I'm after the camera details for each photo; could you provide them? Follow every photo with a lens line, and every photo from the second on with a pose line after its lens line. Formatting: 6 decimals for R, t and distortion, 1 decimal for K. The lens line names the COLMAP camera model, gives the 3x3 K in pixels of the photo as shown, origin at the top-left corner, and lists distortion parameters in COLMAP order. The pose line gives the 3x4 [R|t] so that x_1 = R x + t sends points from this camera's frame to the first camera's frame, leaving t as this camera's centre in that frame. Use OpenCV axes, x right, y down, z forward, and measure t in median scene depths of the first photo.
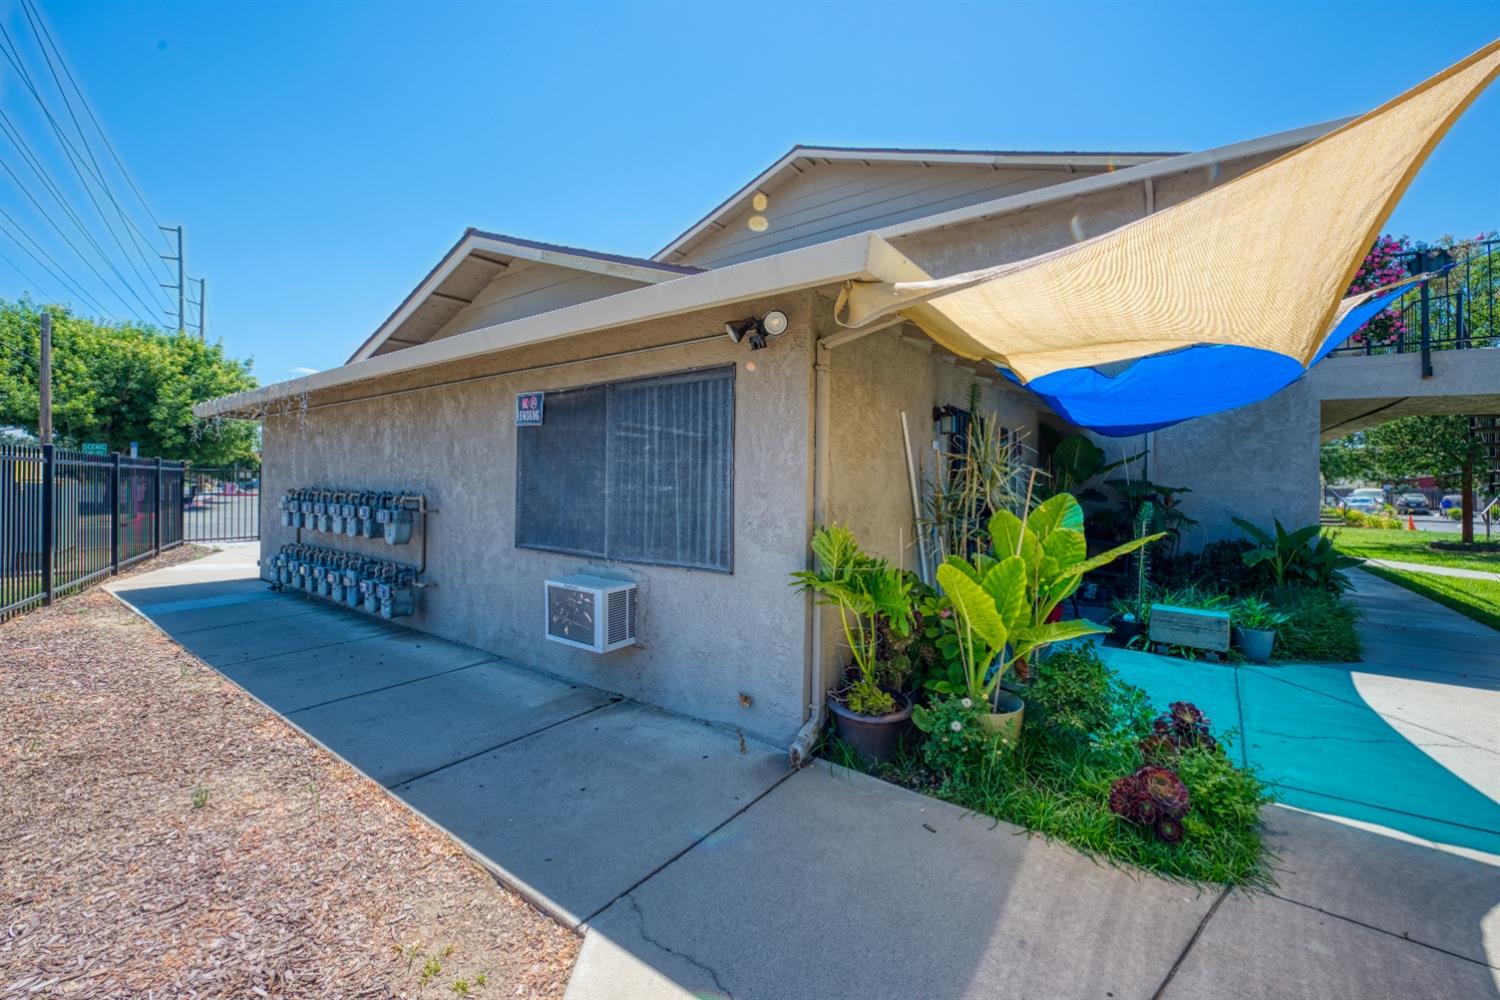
lens RADIAL K [[602.3, 0, 740.0], [0, 602.3, 480.8], [0, 0, 1]] dist [-0.021608, -0.000193]
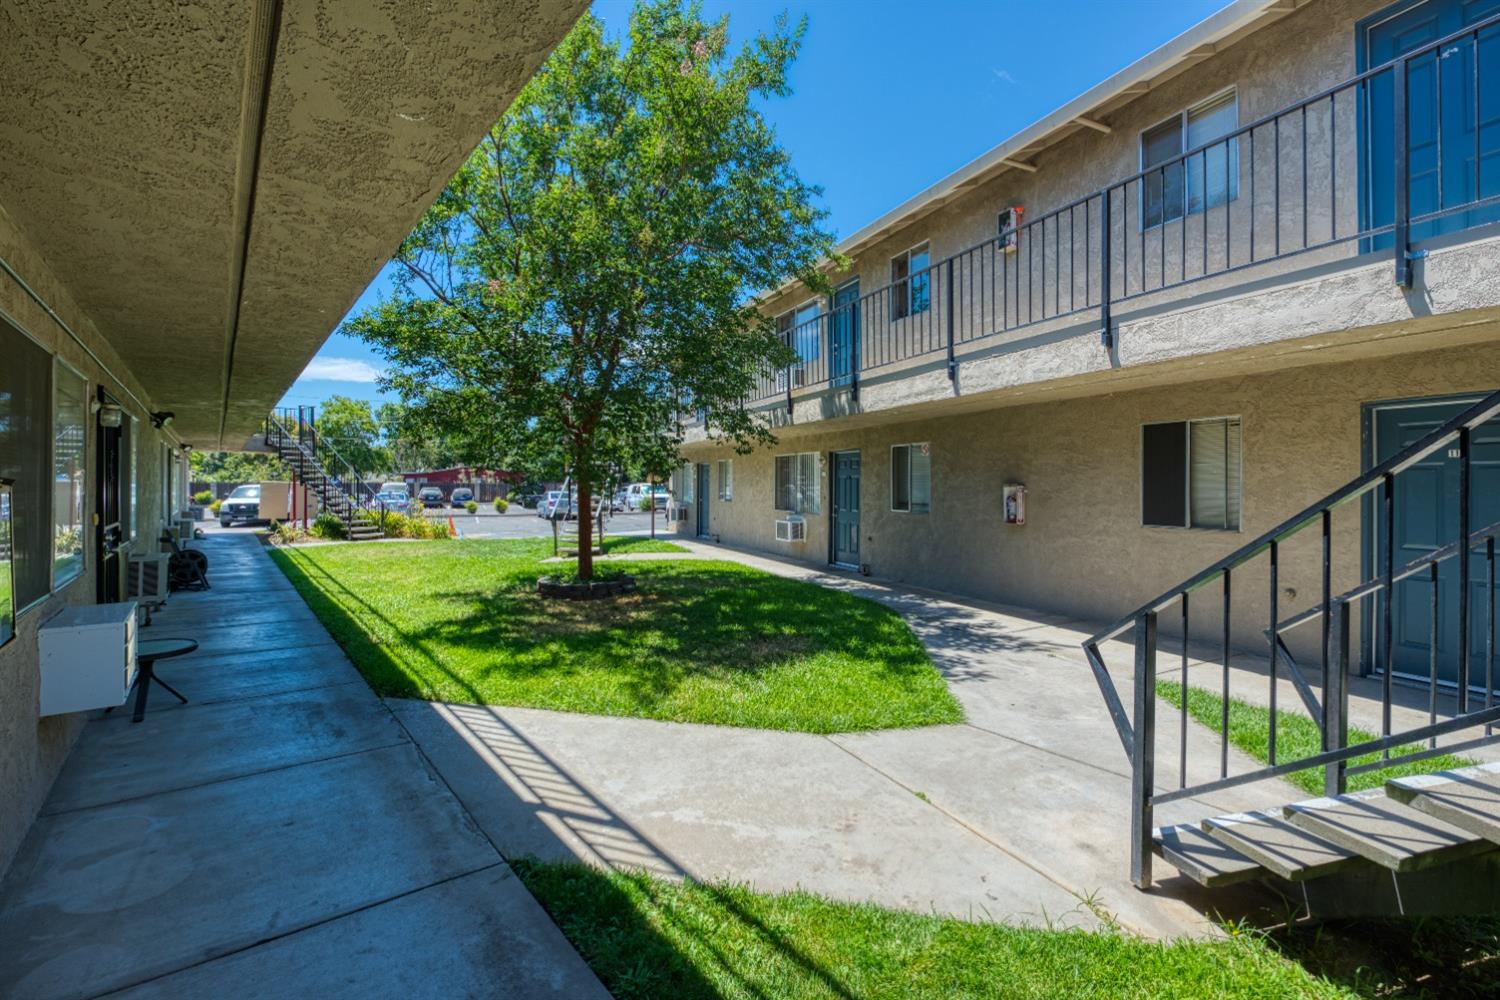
lens RADIAL K [[655.1, 0, 747.9], [0, 655.1, 487.7], [0, 0, 1]] dist [0.003902, -0.000225]
pose [[0.245497, -0.016905, 0.969250, 1.836532], [-0.001037, 0.999843, 0.017701, 0.021052], [-0.969397, -0.005351, 0.245441, 1.879798]]
